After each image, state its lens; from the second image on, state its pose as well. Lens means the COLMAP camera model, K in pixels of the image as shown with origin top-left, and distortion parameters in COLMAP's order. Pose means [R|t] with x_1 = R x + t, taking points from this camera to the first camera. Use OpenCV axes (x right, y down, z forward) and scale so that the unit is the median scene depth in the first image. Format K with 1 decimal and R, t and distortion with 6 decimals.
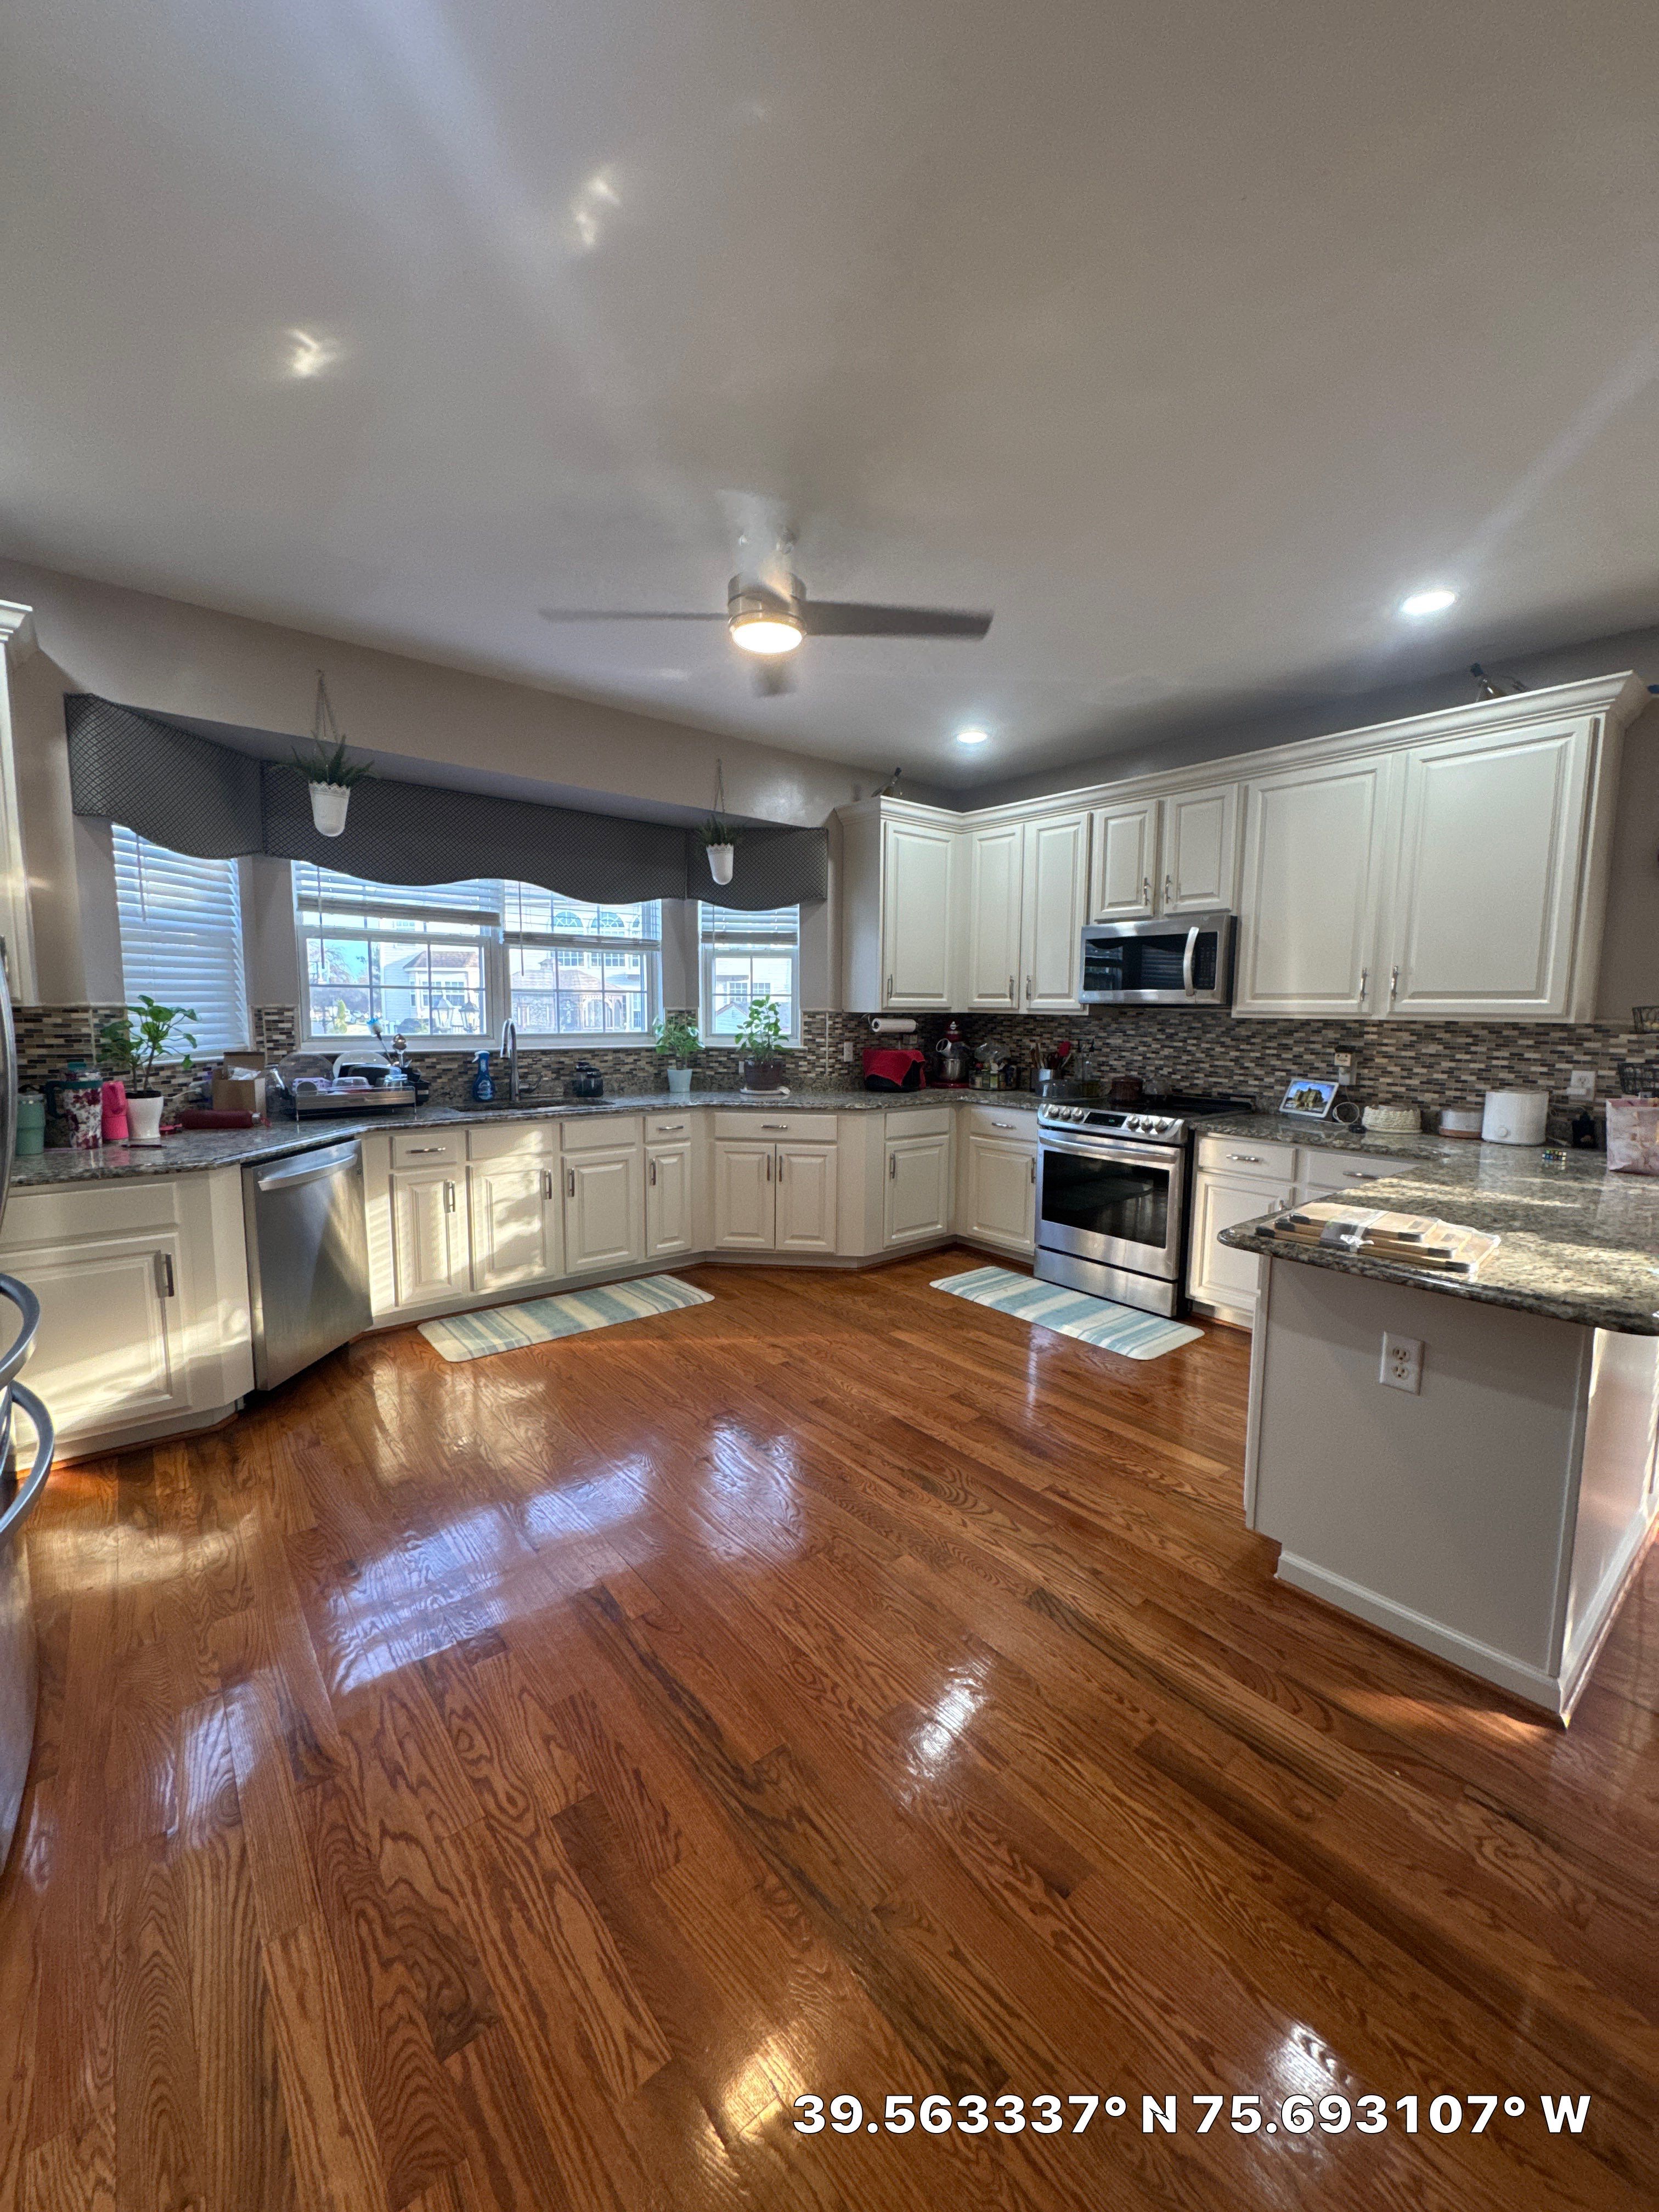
lens RADIAL K [[878.4, 0, 829.5], [0, 878.4, 1097.4], [0, 0, 1]] dist [-0.003128, 0.000444]
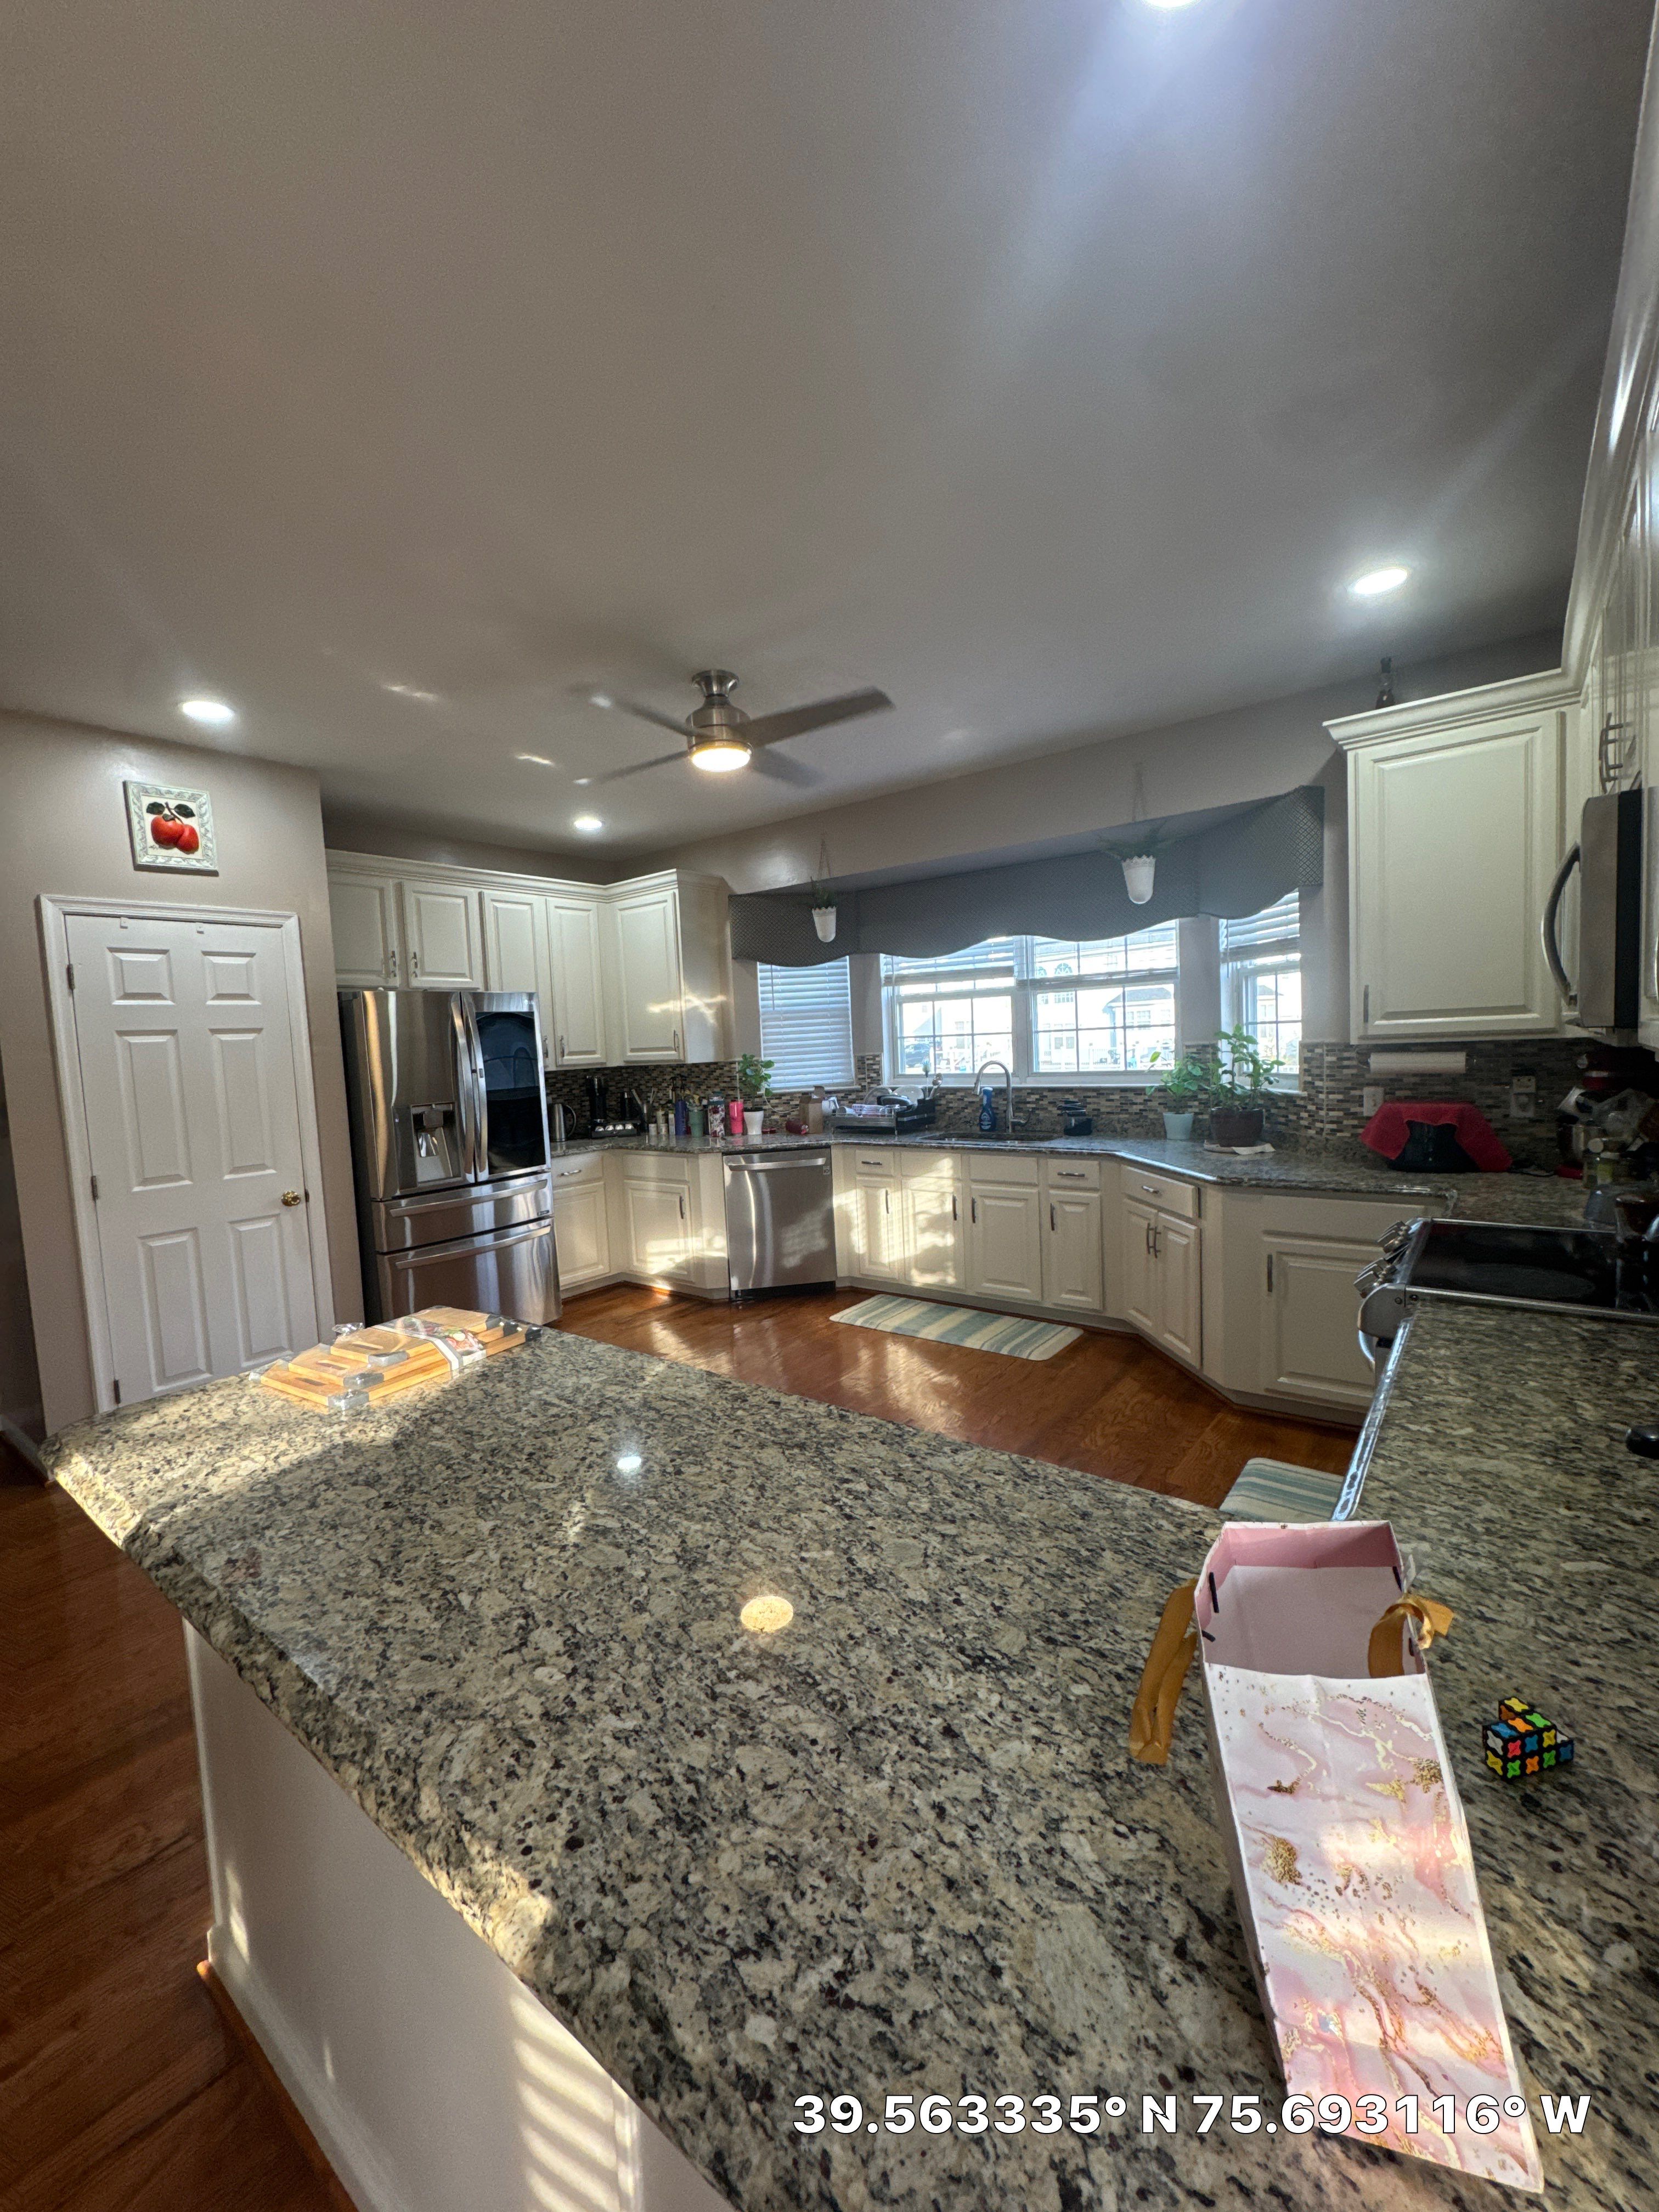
lens RADIAL K [[878.4, 0, 831.1], [0, 878.4, 1100.9], [0, 0, 1]] dist [-0.003128, 0.000444]
pose [[0.221346, 0.044522, -0.974178, 0.736856], [-0.053475, 0.998008, 0.033461, -0.067251], [0.973728, 0.044688, 0.223286, 0.575493]]
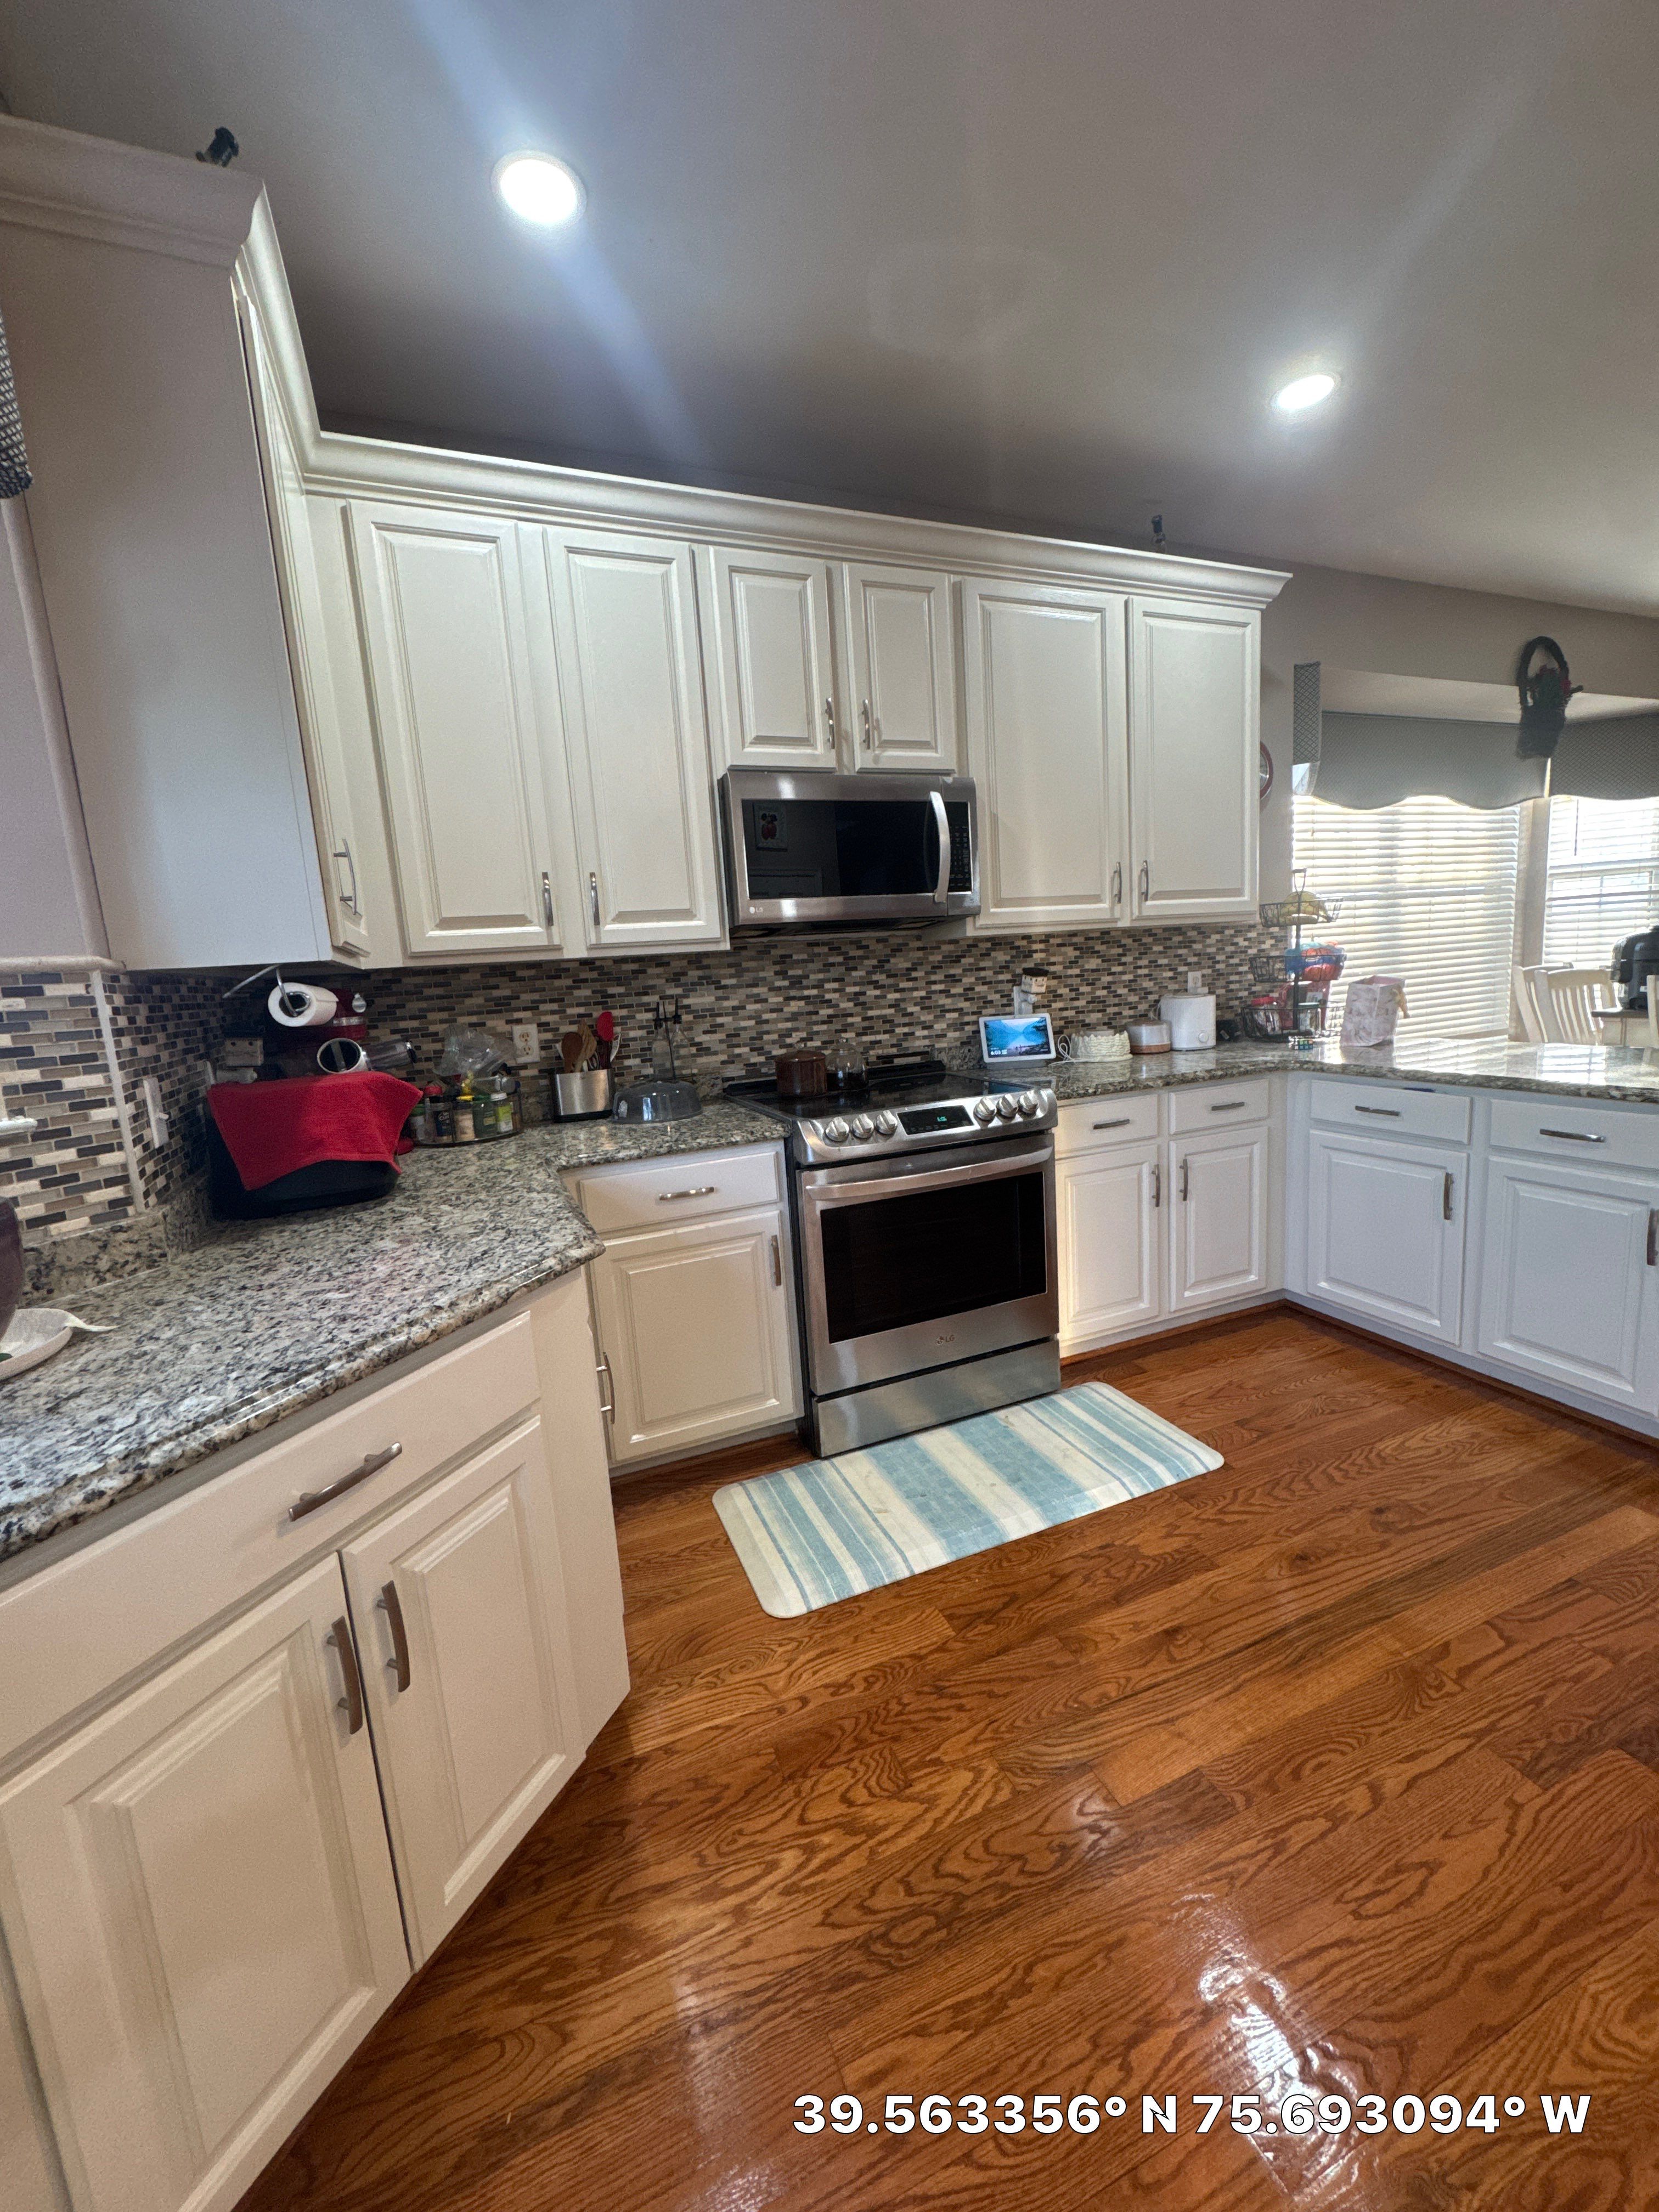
lens RADIAL K [[878.4, 0, 831.3], [0, 878.4, 1101.6], [0, 0, 1]] dist [-0.003128, 0.000444]
pose [[0.287452, -0.172387, 0.942154, -0.234437], [0.168079, 0.977484, 0.127570, -0.069400], [-0.942932, 0.121686, 0.309954, 0.896903]]
